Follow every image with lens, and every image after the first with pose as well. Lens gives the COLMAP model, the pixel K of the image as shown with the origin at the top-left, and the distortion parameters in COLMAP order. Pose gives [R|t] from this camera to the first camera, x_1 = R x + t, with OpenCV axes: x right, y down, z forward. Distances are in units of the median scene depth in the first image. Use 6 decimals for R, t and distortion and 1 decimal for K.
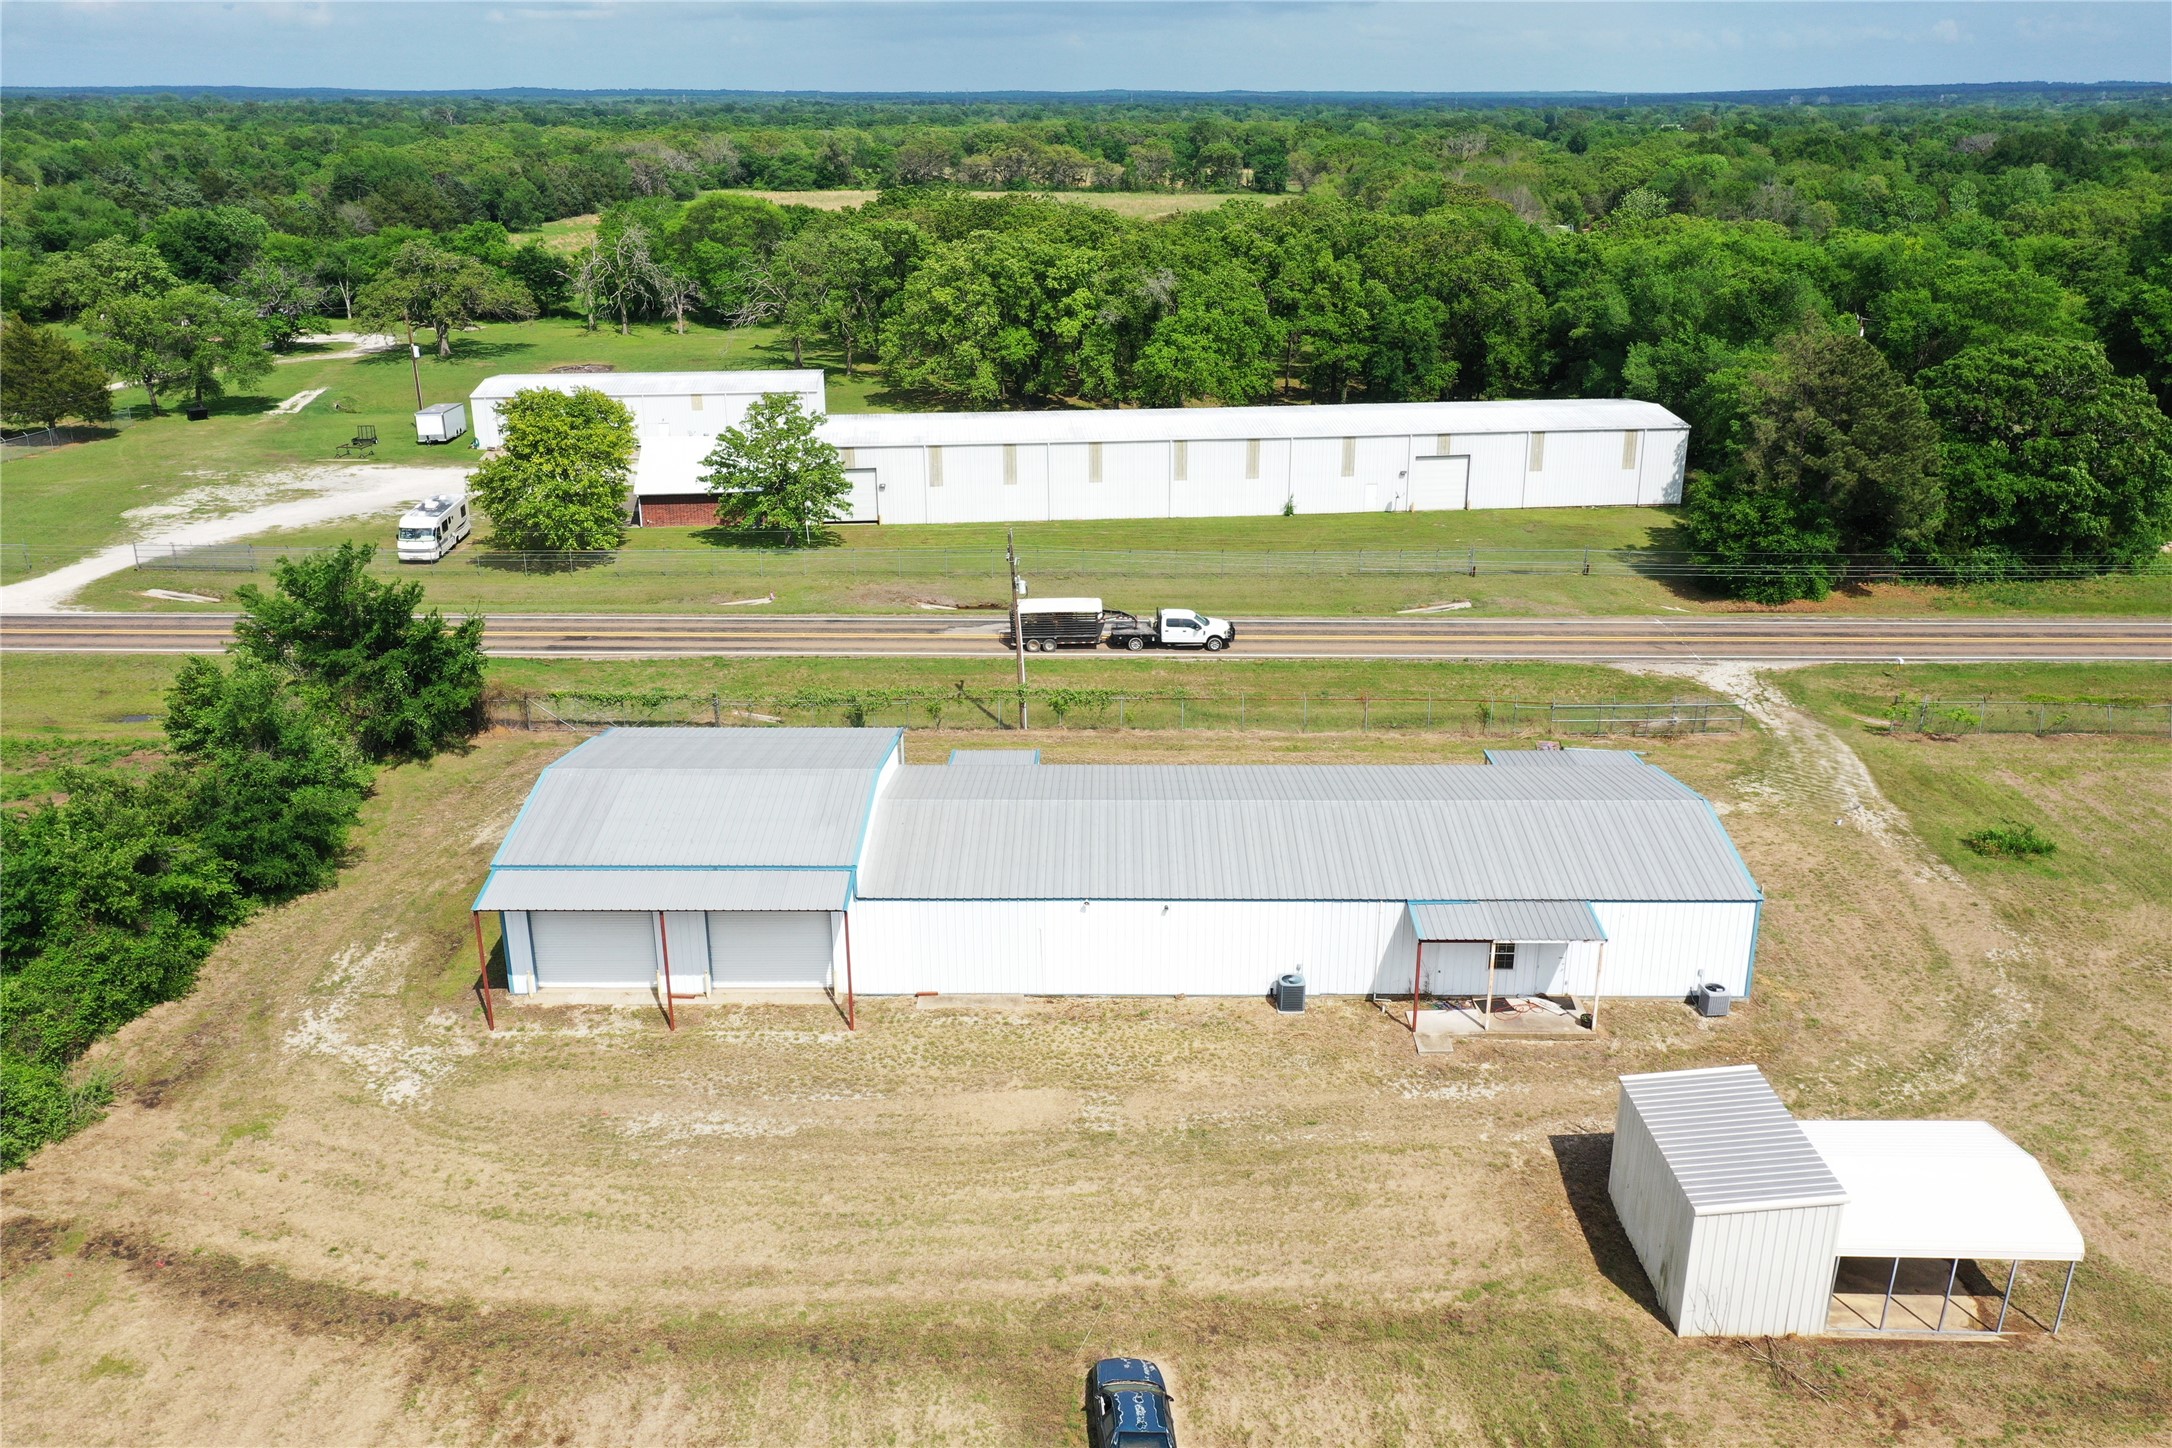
lens RADIAL K [[1719.9, 0, 1086.0], [0, 1719.9, 724.0], [0, 0, 1]] dist [0.023276, -0.000847]
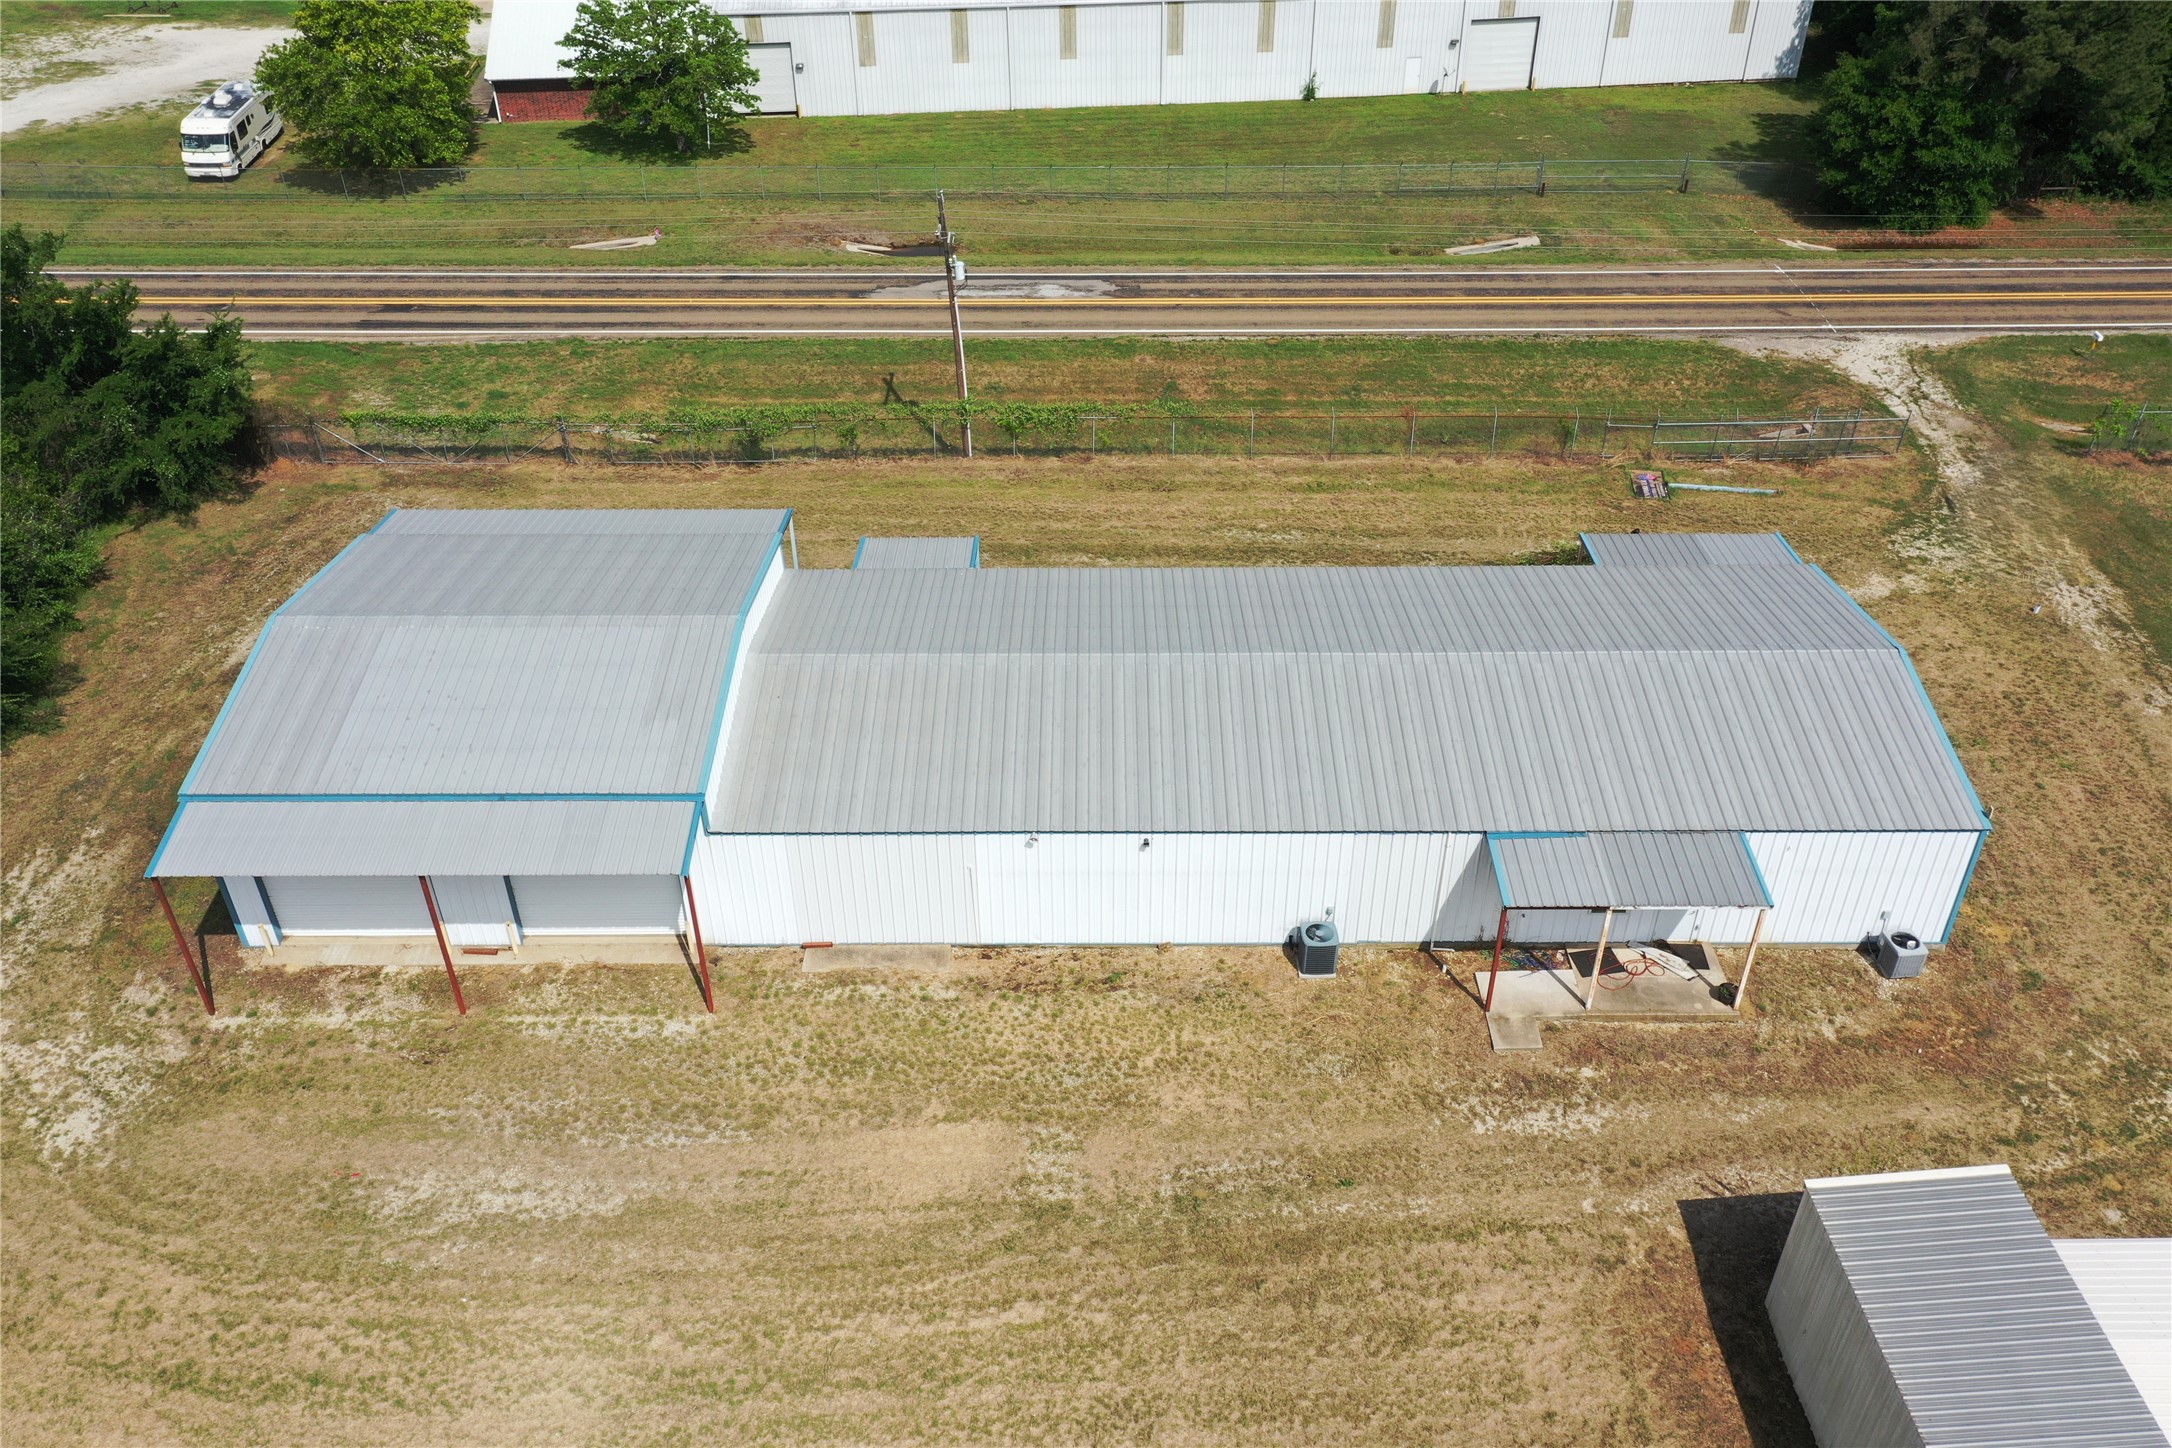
lens RADIAL K [[1719.9, 0, 1086.0], [0, 1719.9, 724.0], [0, 0, 1]] dist [0.023276, -0.000847]
pose [[0.999970, -0.006837, 0.003626, 0.014153], [0.005608, 0.963052, 0.269256, -0.095070], [-0.005333, -0.269228, 0.963062, 0.238602]]
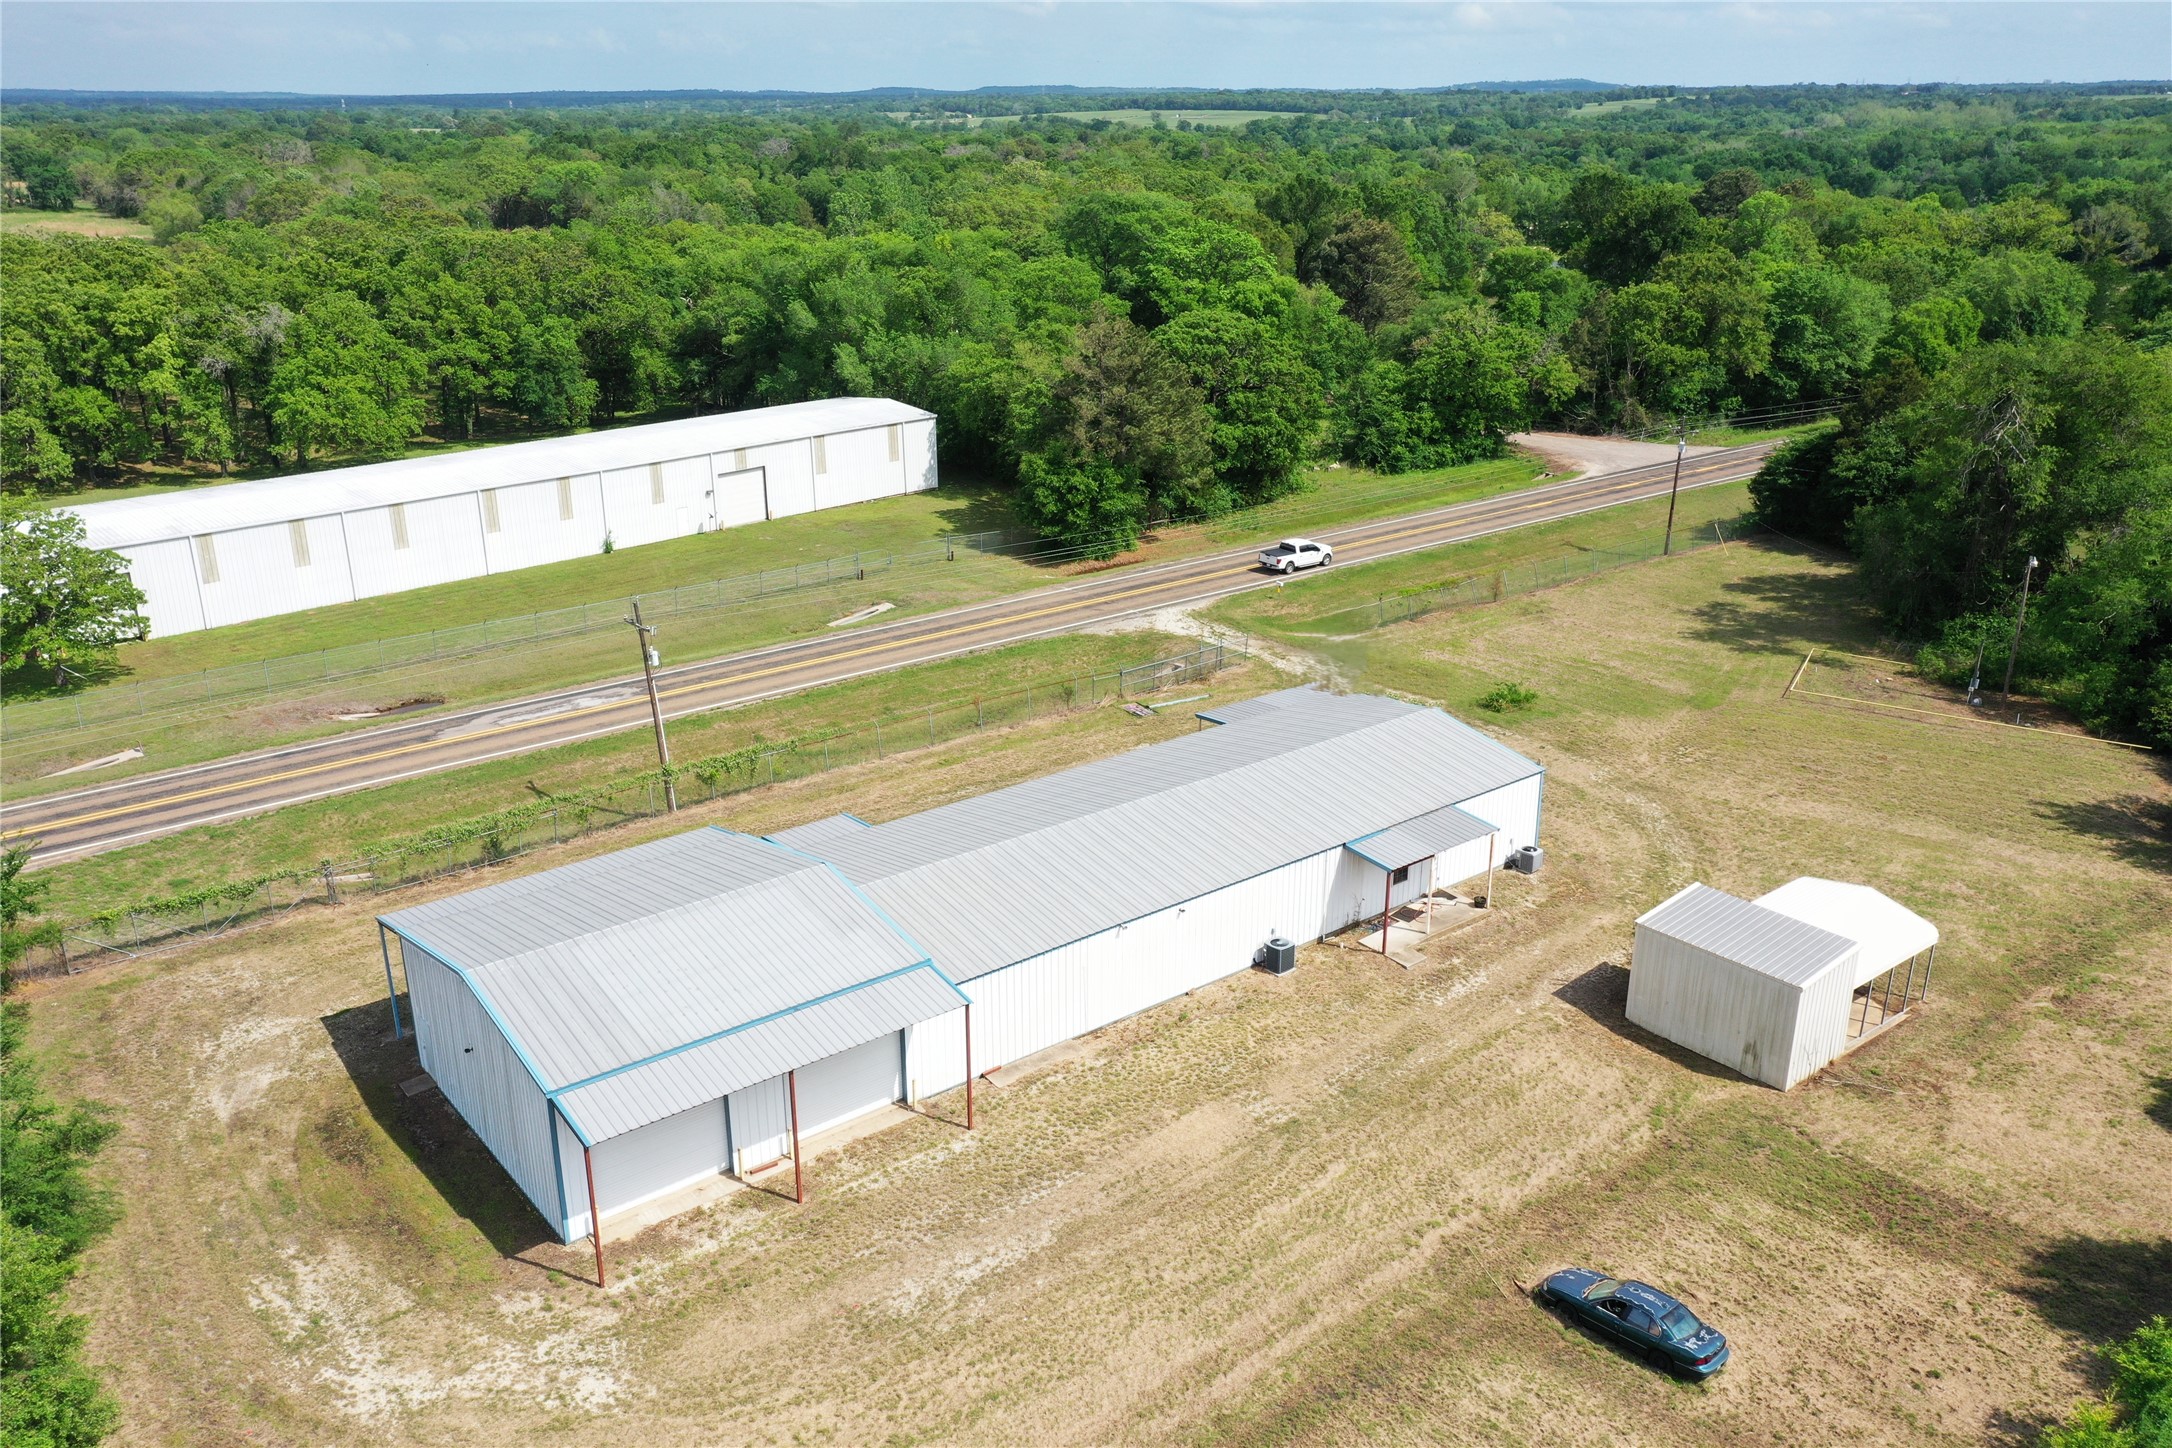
lens RADIAL K [[1719.9, 0, 1086.0], [0, 1719.9, 724.0], [0, 0, 1]] dist [0.023276, -0.000847]
pose [[0.779853, -0.214122, 0.588202, -0.420514], [0.215242, 0.974104, 0.069228, -0.062305], [-0.587793, 0.072618, 0.805746, 0.140083]]
